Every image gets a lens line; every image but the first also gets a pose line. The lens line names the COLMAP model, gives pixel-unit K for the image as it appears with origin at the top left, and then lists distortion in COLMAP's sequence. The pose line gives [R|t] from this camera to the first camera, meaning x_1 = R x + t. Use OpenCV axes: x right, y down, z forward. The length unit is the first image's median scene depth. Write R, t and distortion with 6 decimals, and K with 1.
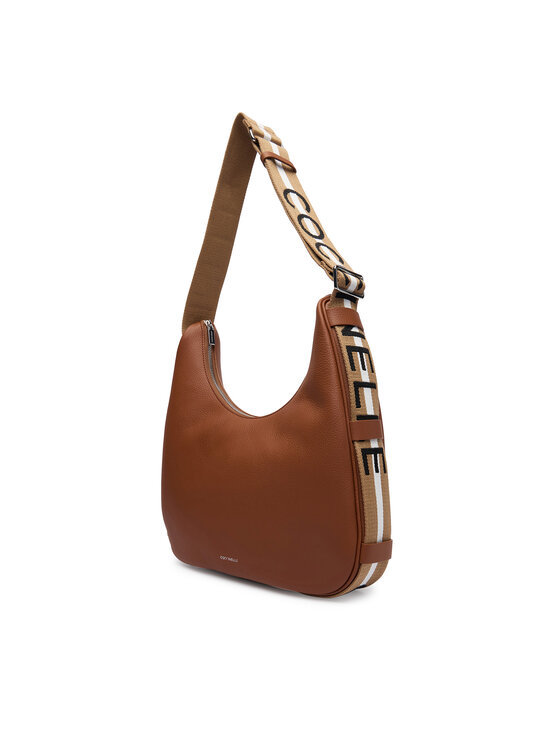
lens RADIAL K [[542.1, 0, 280.0], [0, 542.1, 373.0], [0, 0, 1]] dist [0.000647, 0.000130]
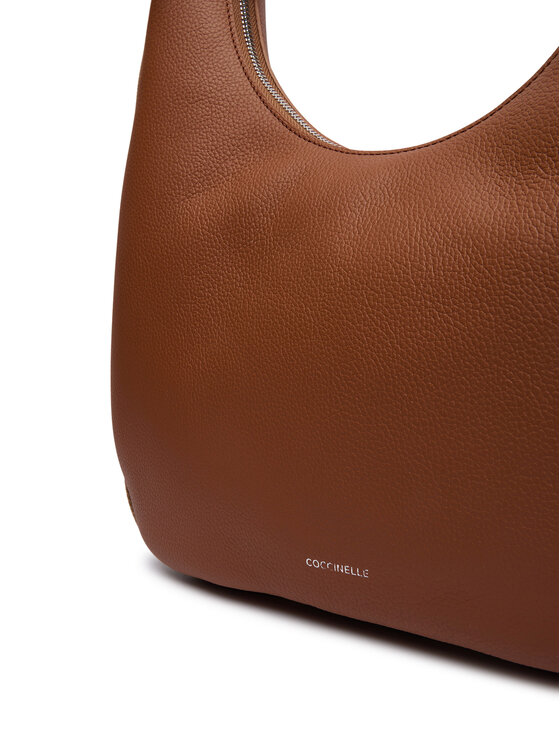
lens RADIAL K [[624.8, 0, 280.0], [0, 624.8, 373.0], [0, 0, 1]] dist [0.000447, 0.000934]
pose [[0.996467, 0.005365, 0.083817, -0.145134], [-0.016101, 0.991651, 0.127943, 0.160989], [-0.082430, -0.128841, 0.988233, 0.578915]]
